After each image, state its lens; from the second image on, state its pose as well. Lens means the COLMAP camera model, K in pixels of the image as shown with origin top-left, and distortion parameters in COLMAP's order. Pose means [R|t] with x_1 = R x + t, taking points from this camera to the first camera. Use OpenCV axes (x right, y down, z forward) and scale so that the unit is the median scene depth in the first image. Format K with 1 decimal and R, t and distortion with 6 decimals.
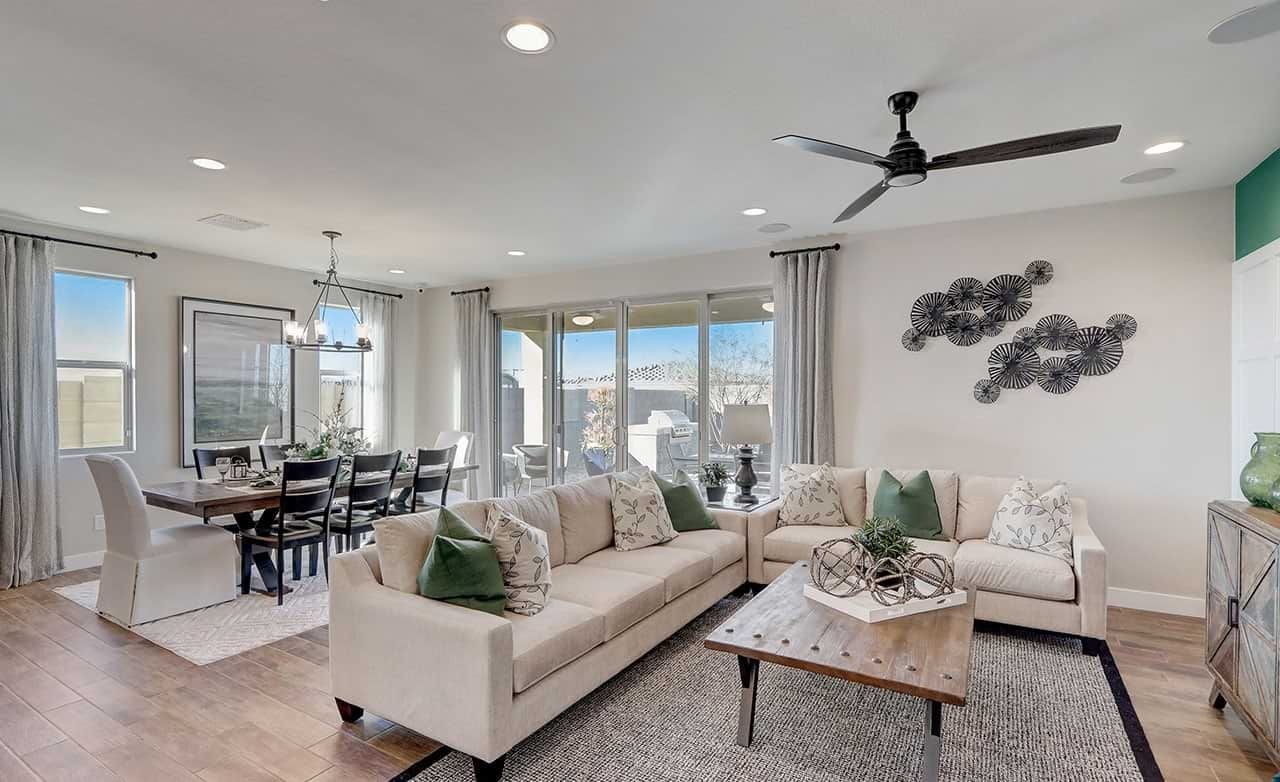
lens RADIAL K [[595.1, 0, 640.3], [0, 595.1, 396.5], [0, 0, 1]] dist [-0.001846, 0.000170]
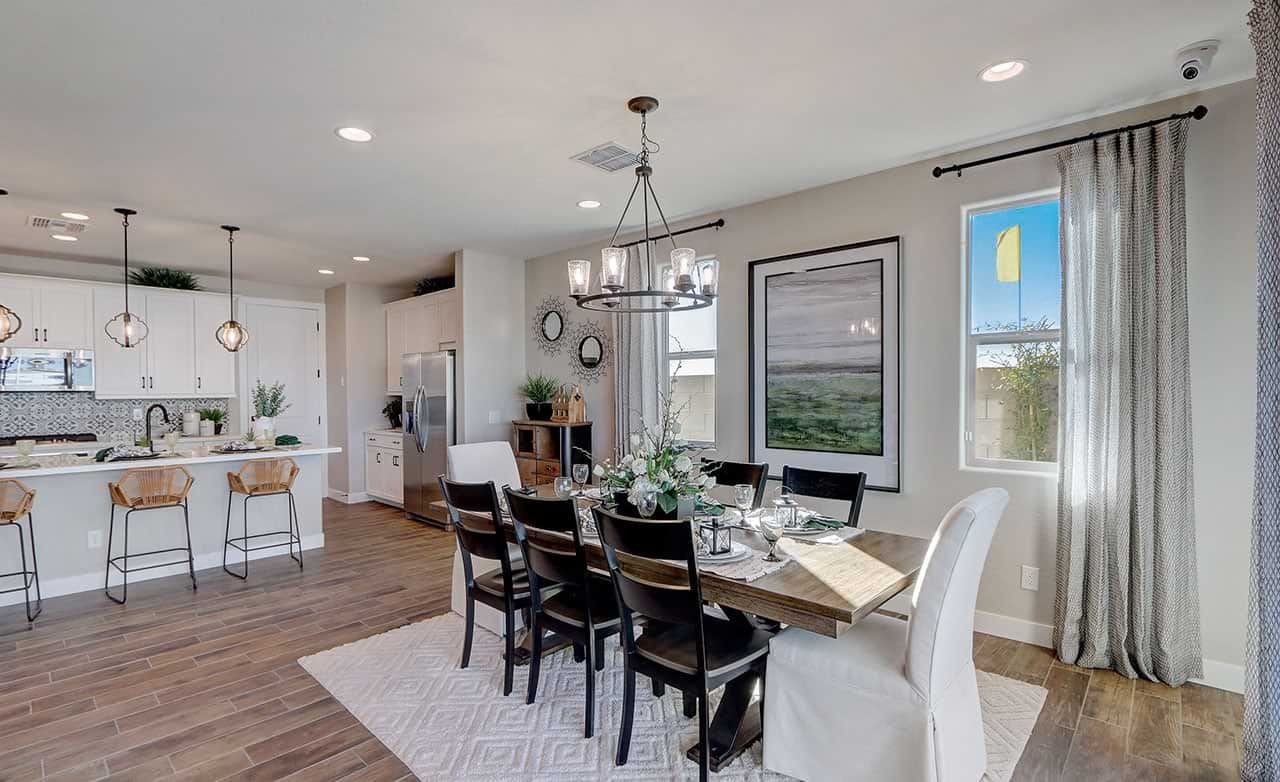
lens RADIAL K [[595.1, 0, 636.6], [0, 595.1, 392.1], [0, 0, 1]] dist [-0.001846, 0.000170]
pose [[-0.217473, 0.006043, -0.976048, 0.040582], [0.003320, 0.999980, 0.005451, 0.001359], [0.976061, -0.002055, -0.217489, 0.983961]]
